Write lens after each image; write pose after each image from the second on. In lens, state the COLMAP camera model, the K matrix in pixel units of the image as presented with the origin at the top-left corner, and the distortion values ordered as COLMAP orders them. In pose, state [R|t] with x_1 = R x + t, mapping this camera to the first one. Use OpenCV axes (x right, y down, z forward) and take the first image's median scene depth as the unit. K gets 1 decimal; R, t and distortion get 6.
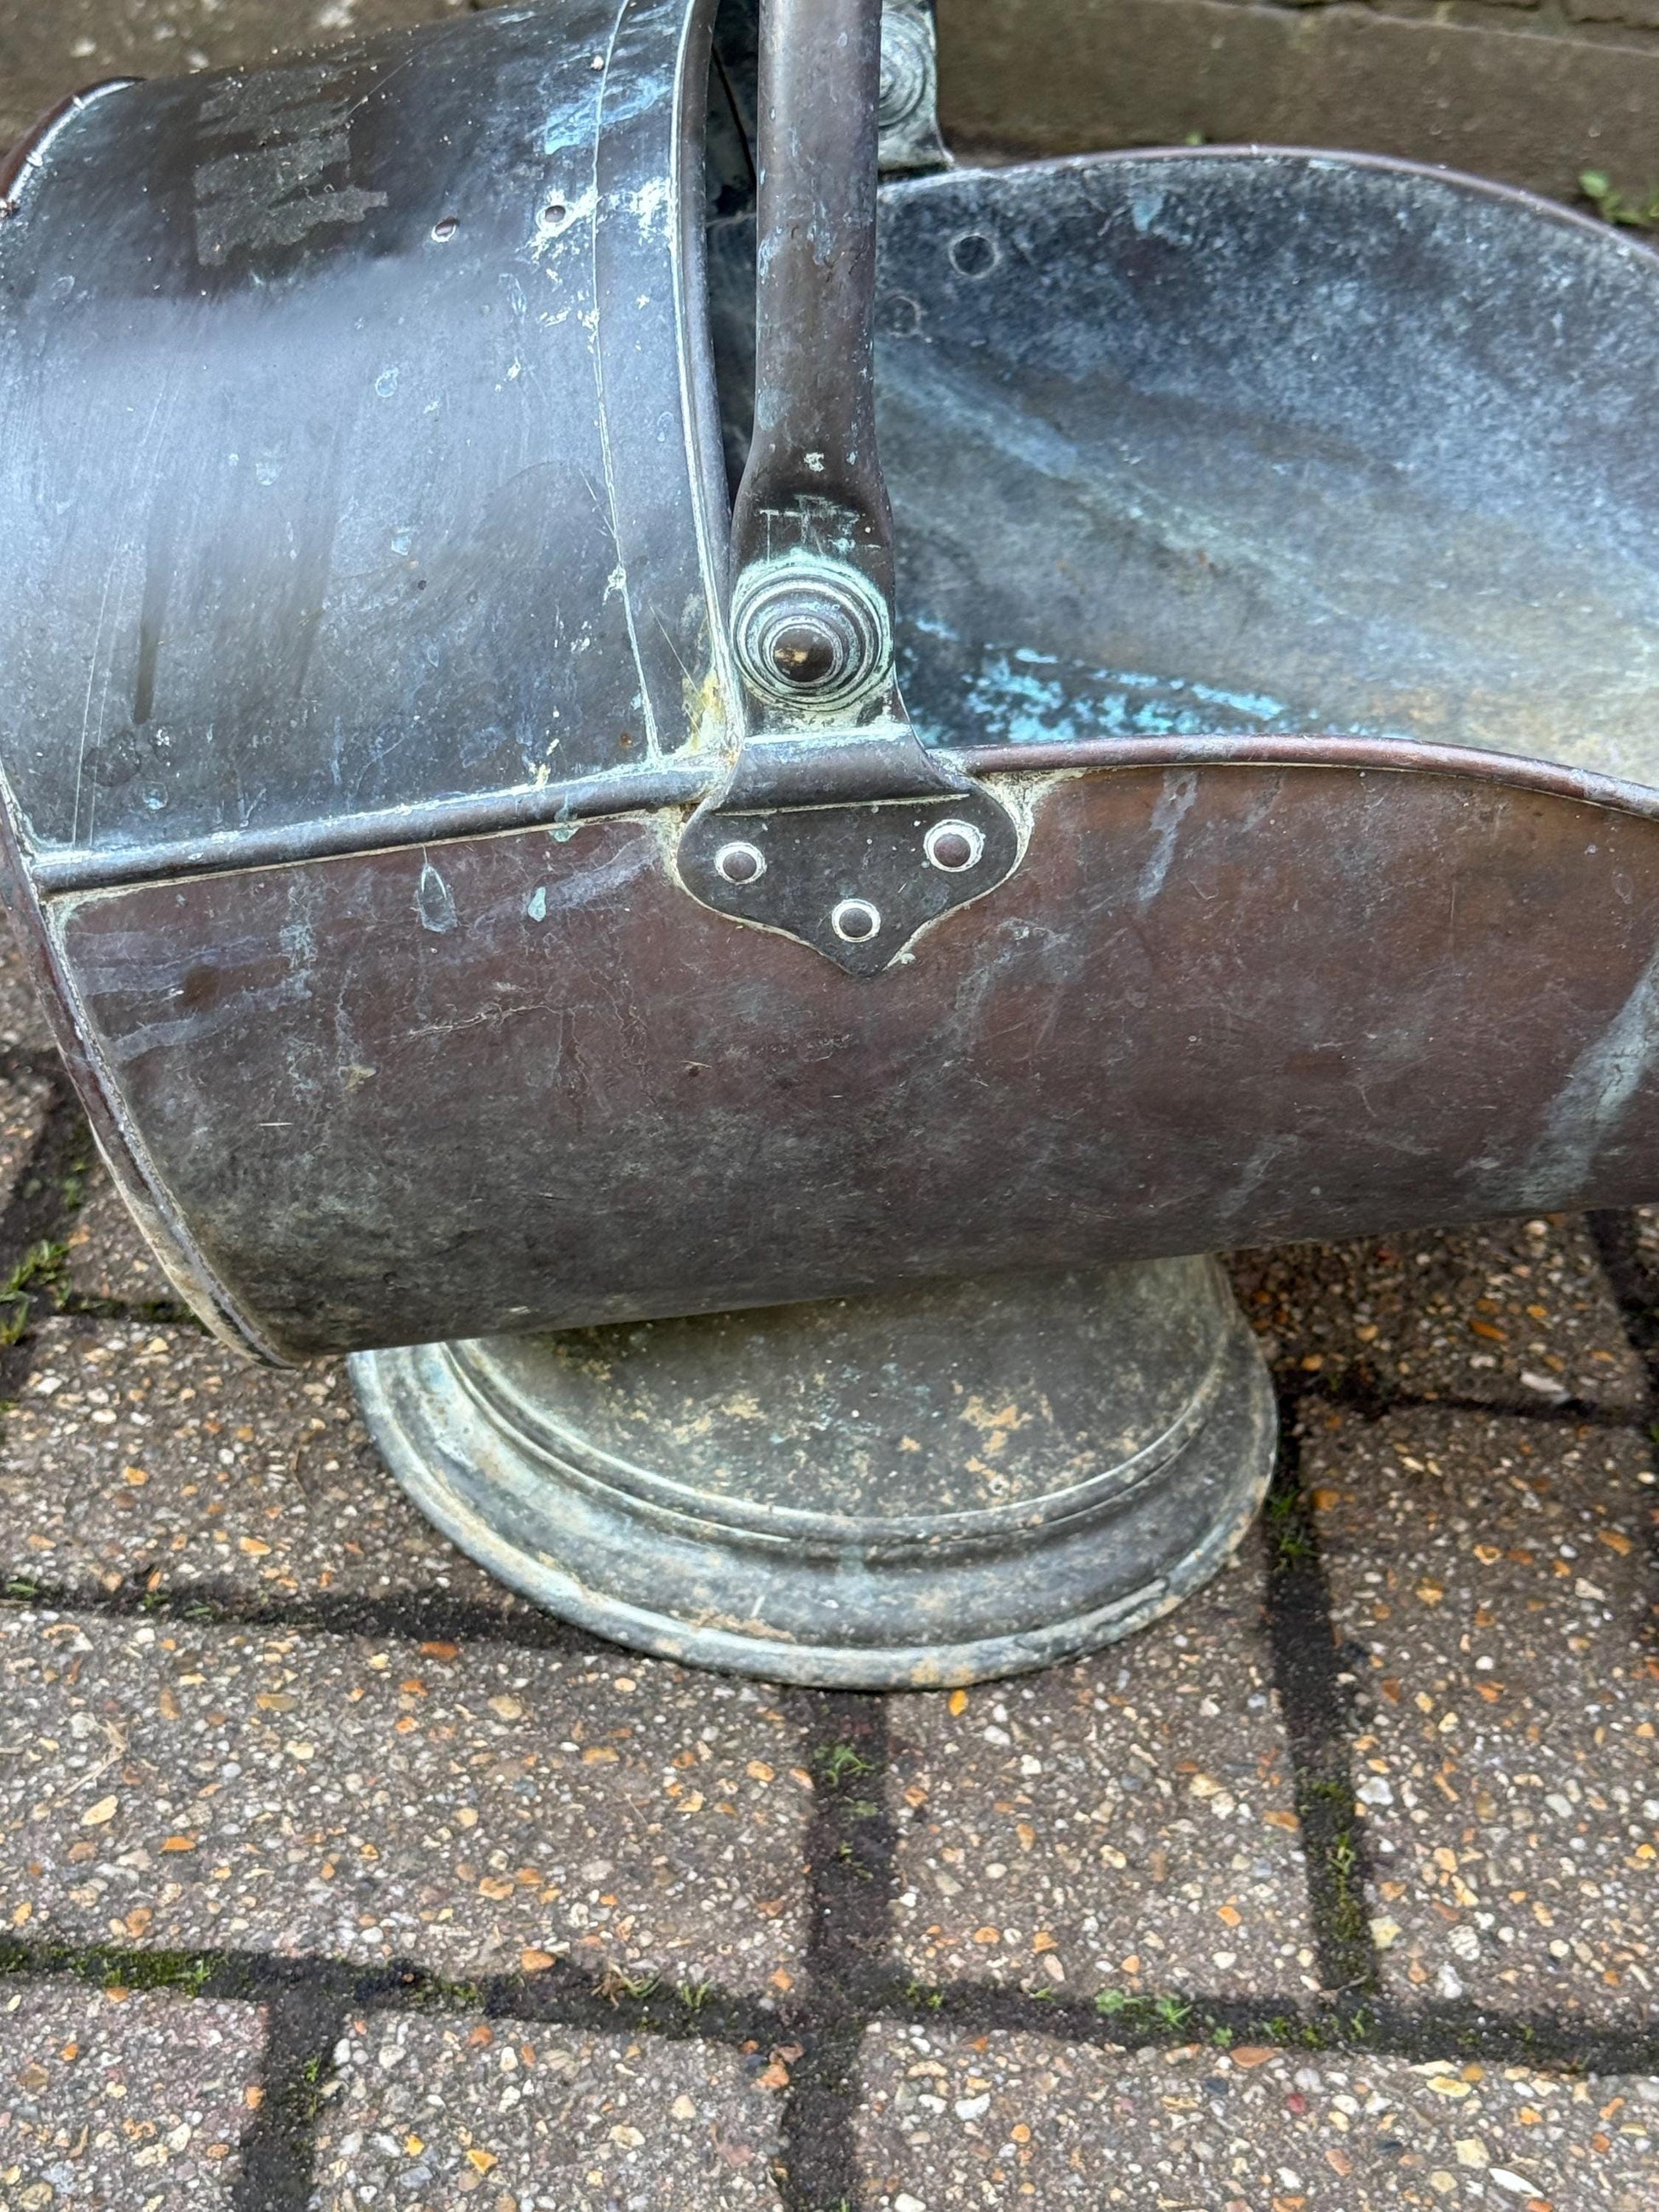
lens RADIAL K [[3414.2, 0, 810.3], [0, 3414.2, 1155.2], [0, 0, 1]] dist [0.191509, -0.400162]
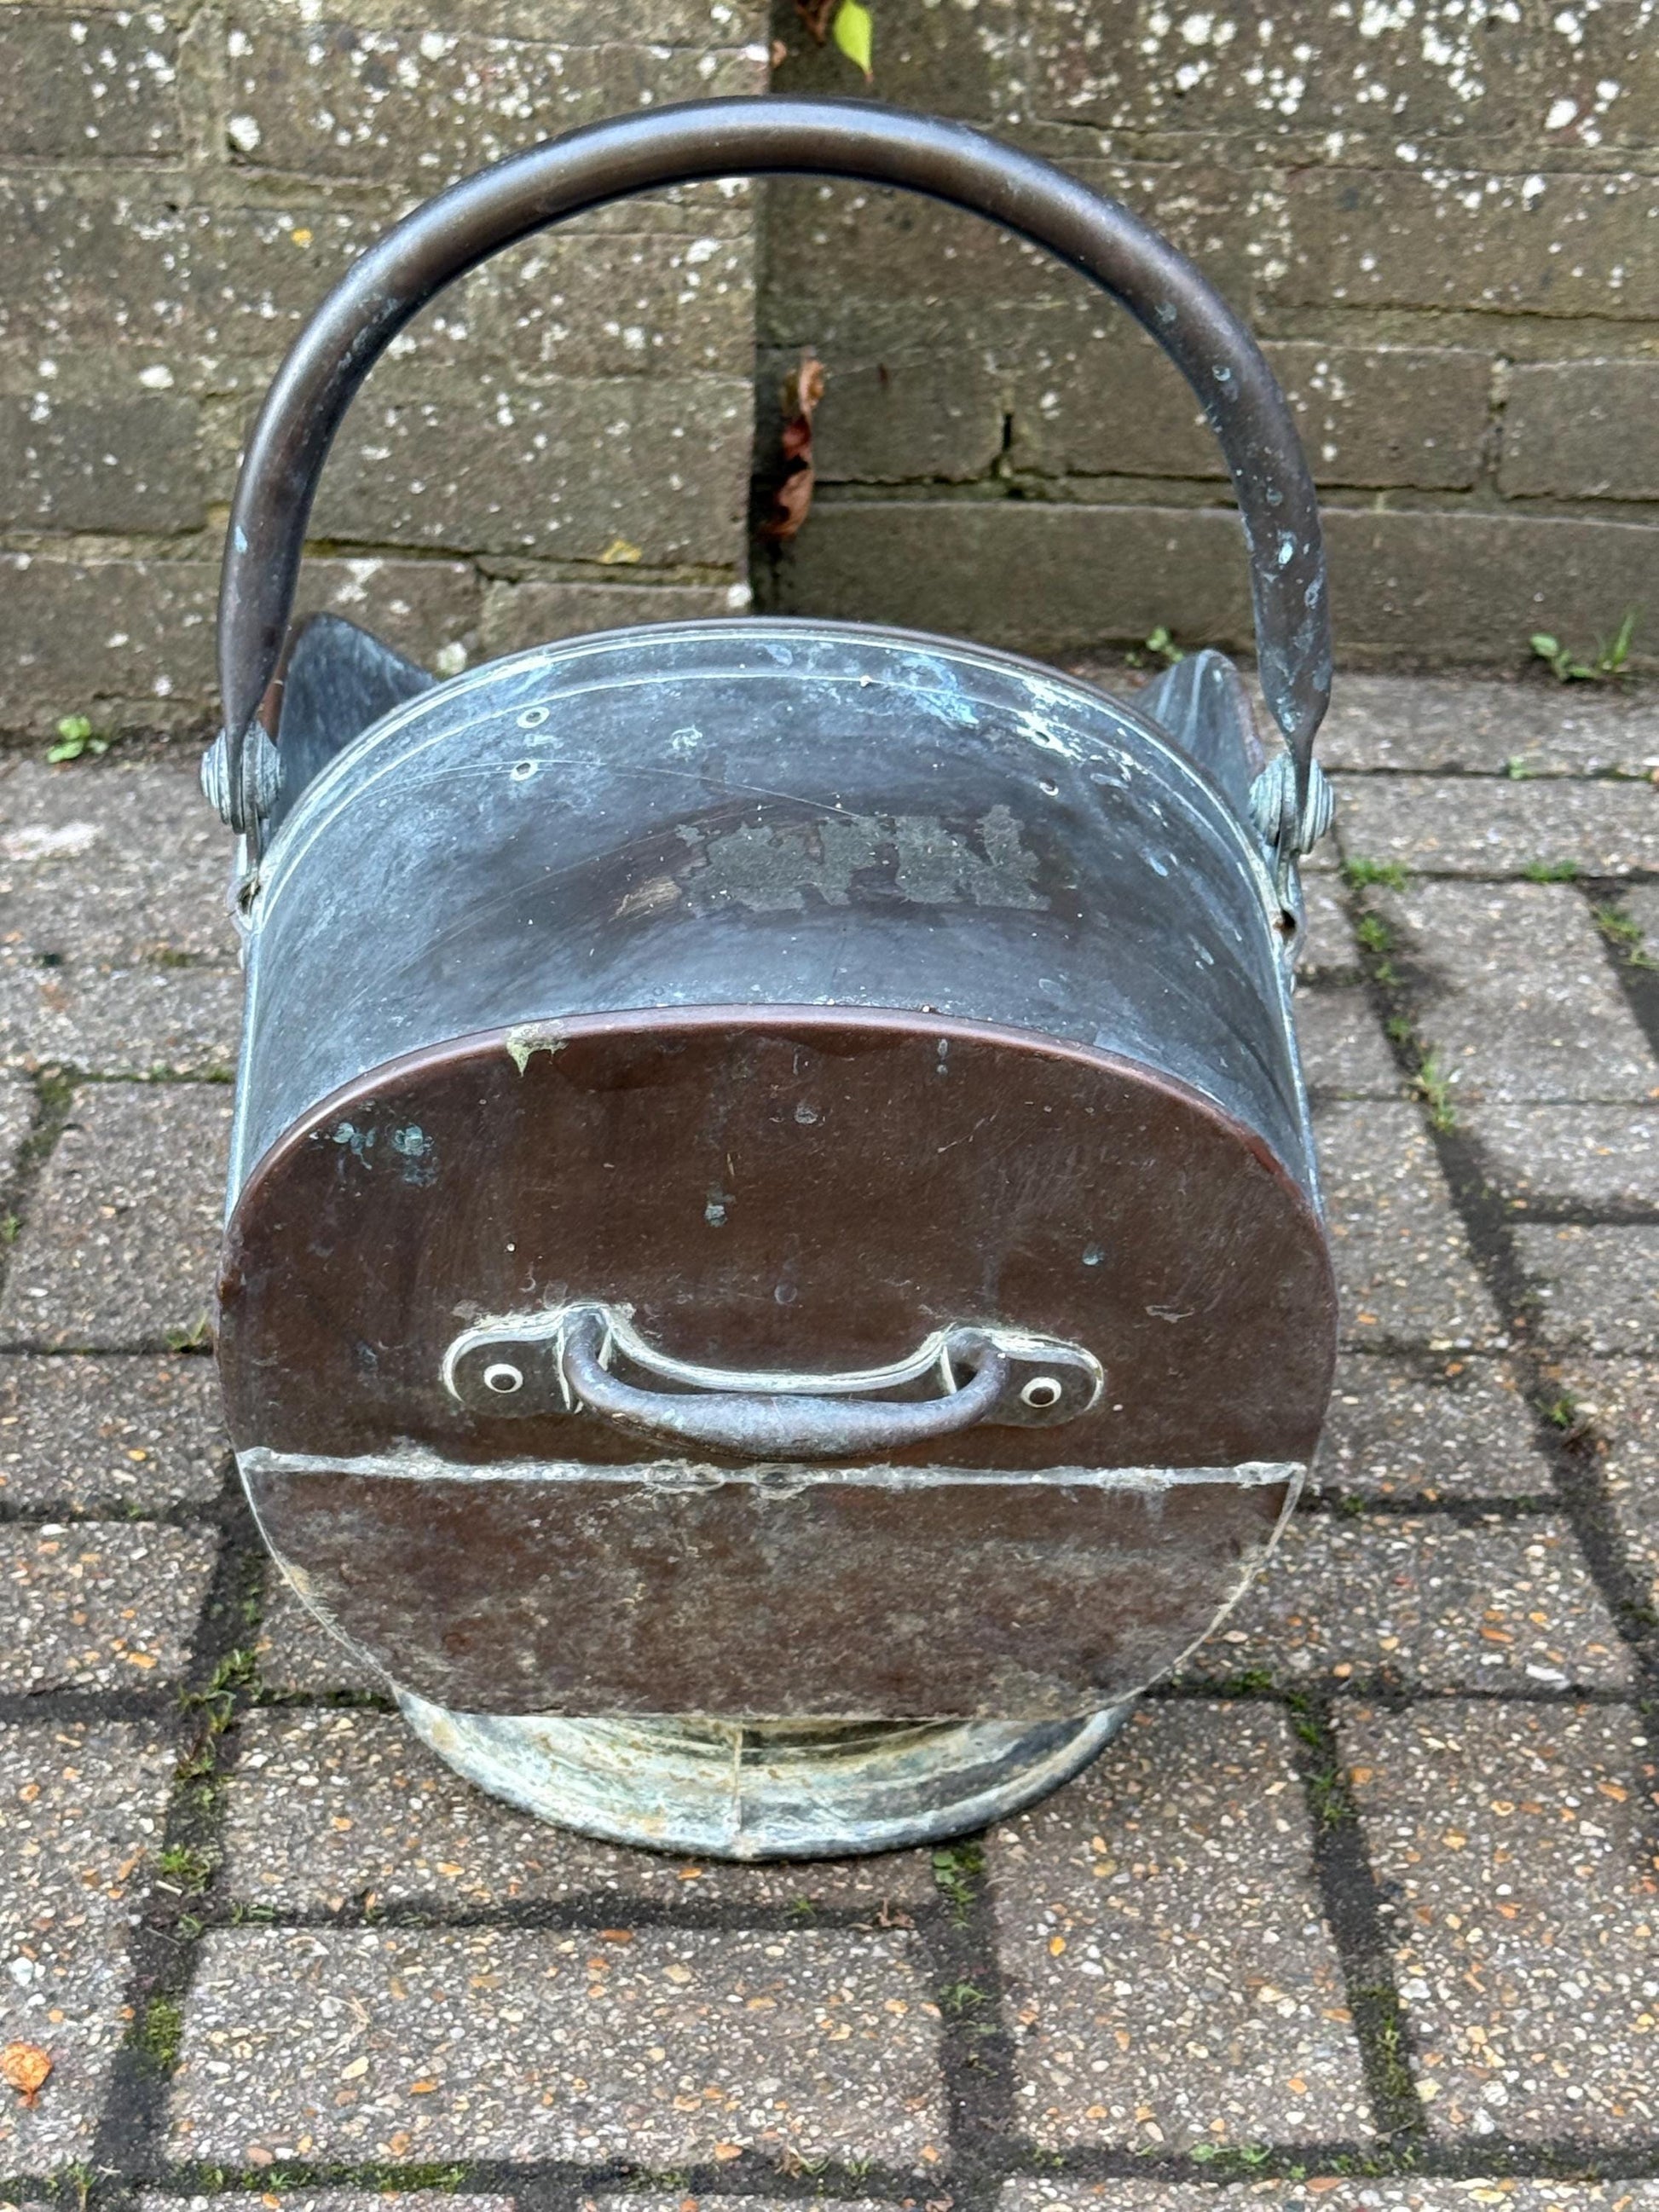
lens RADIAL K [[4216.5, 0, 800.5], [0, 4216.5, 1178.9], [0, 0, 1]] dist [0.202582, -0.429903]
pose [[0.996665, -0.081585, 0.001361, -0.026464], [0.080807, 0.984570, -0.155215, 0.124560], [0.011323, 0.154807, 0.987880, -0.505663]]
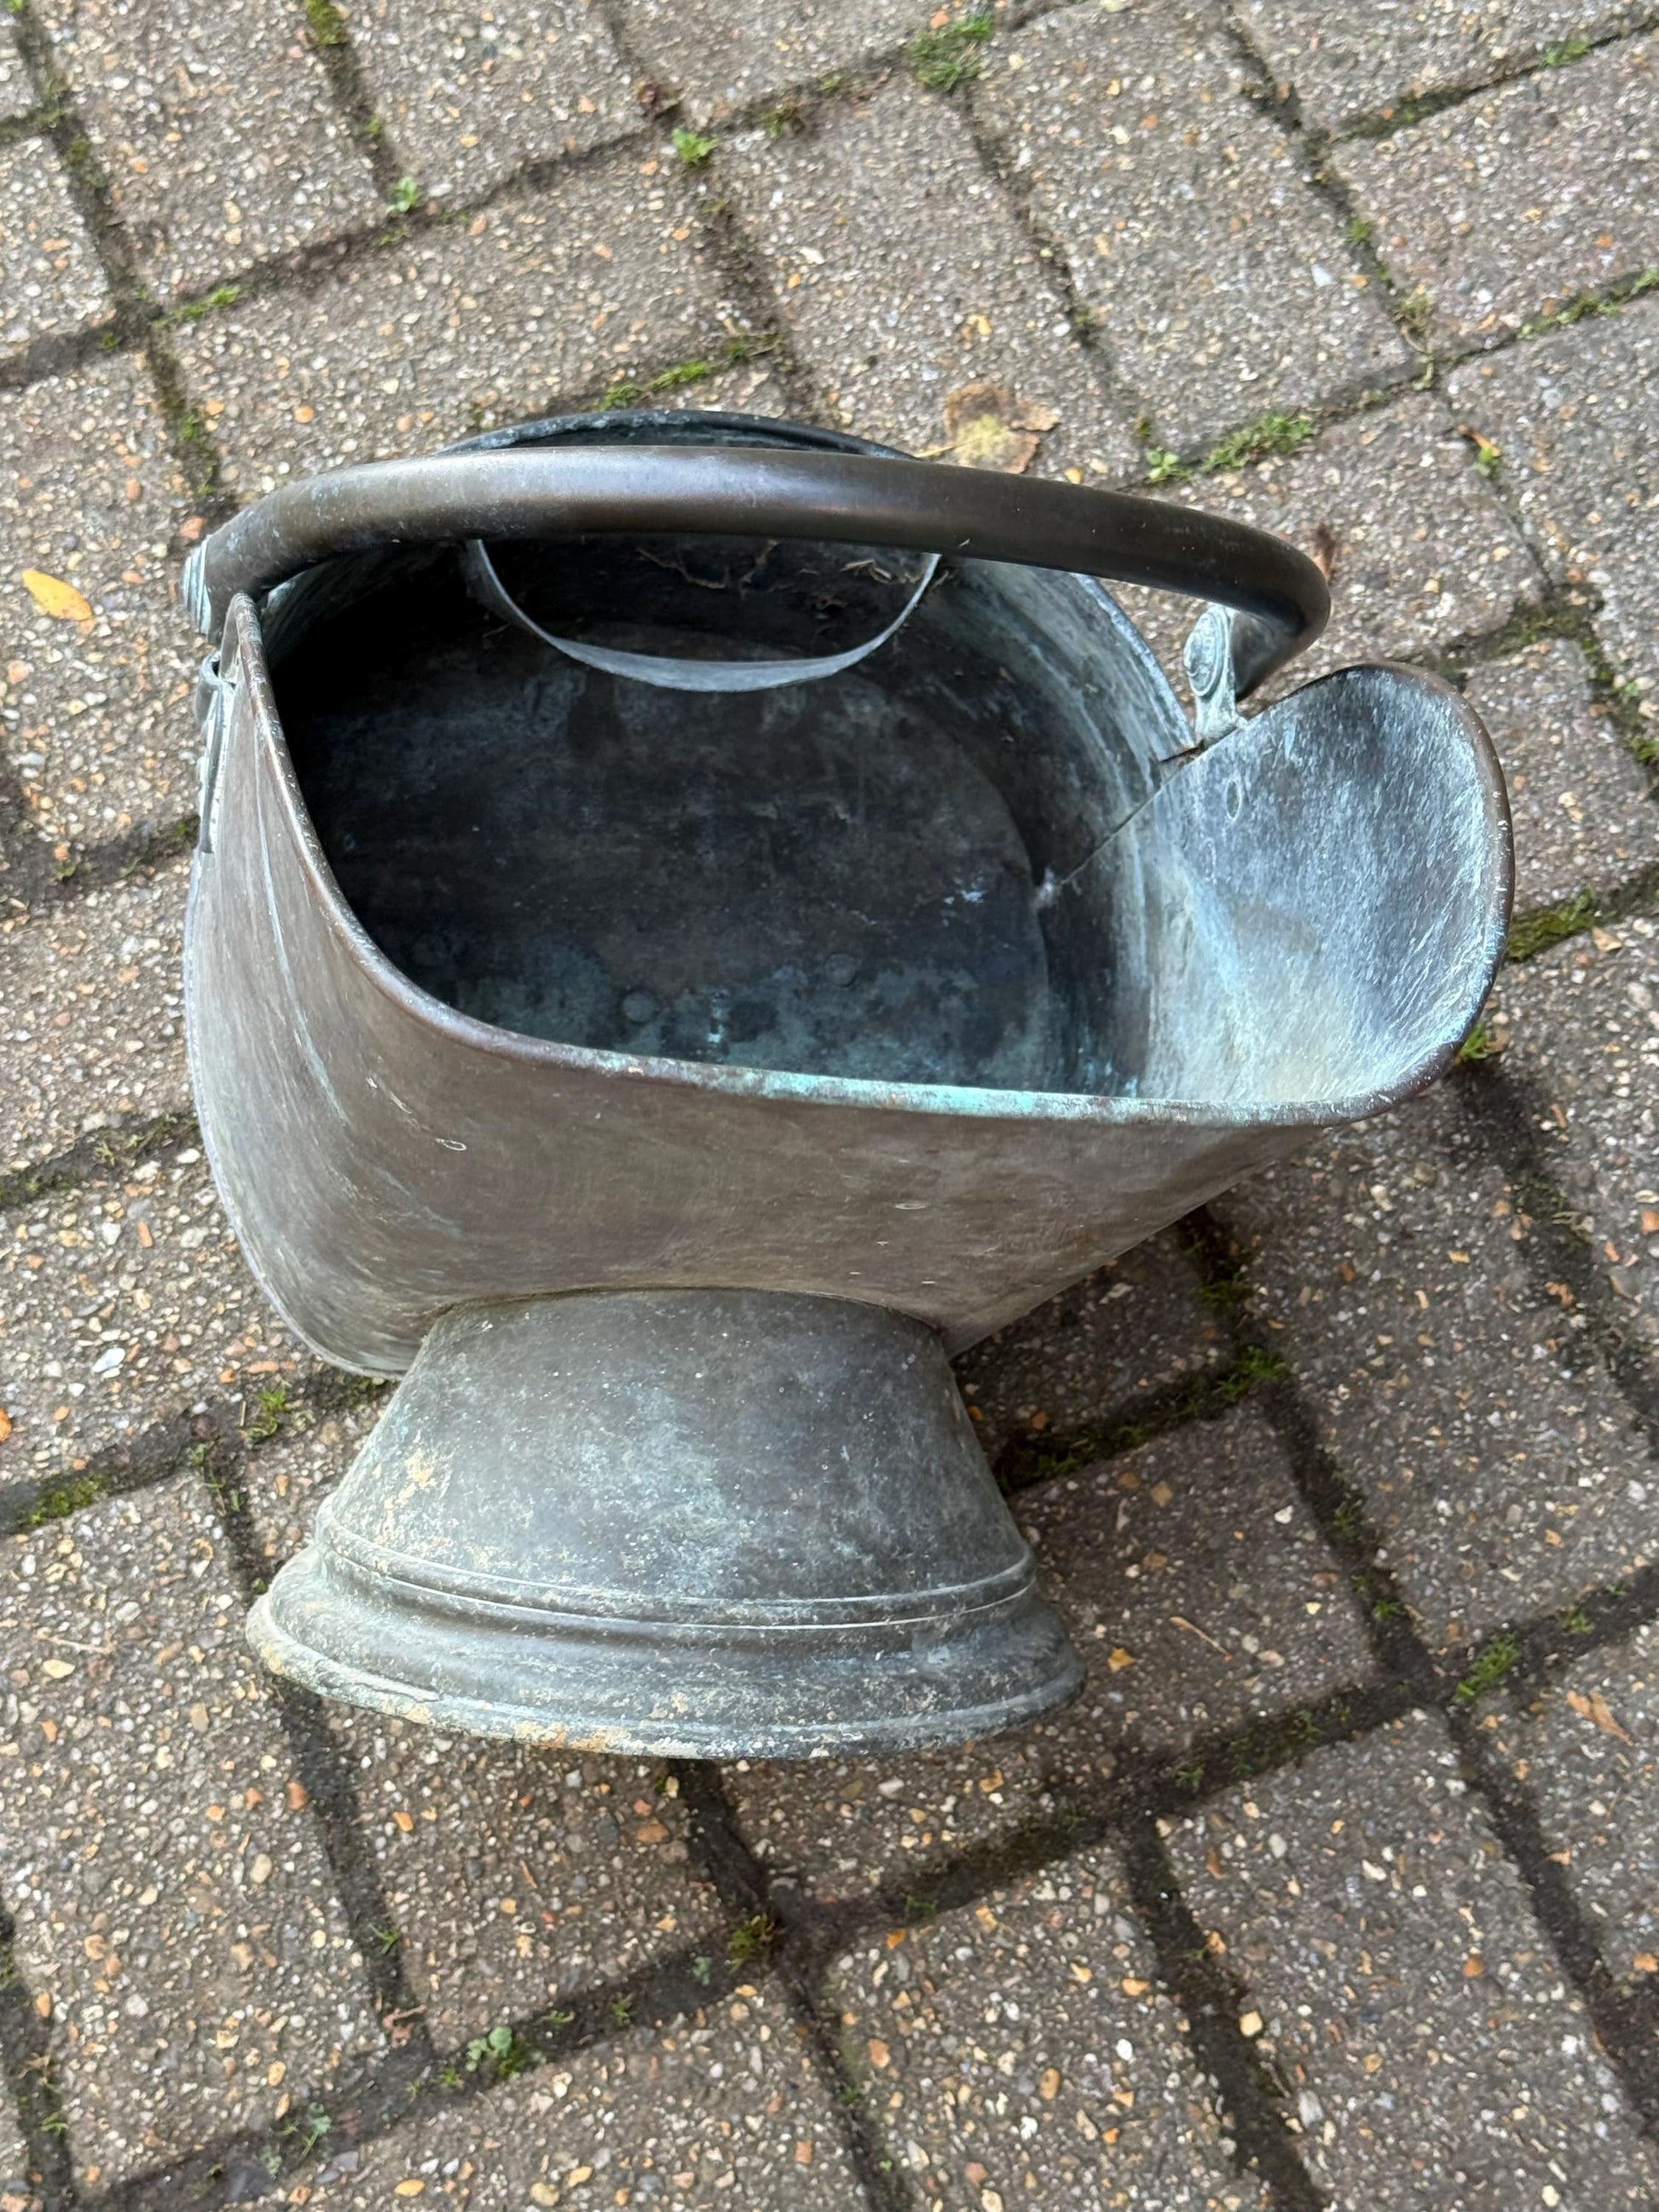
lens RADIAL K [[3414.2, 0, 810.3], [0, 3414.2, 1155.2], [0, 0, 1]] dist [0.191509, -0.400162]
pose [[0.372380, 0.794660, -0.479425, 0.419774], [-0.459866, 0.606692, 0.648420, -0.990718], [0.806137, -0.020987, 0.591357, 0.399983]]
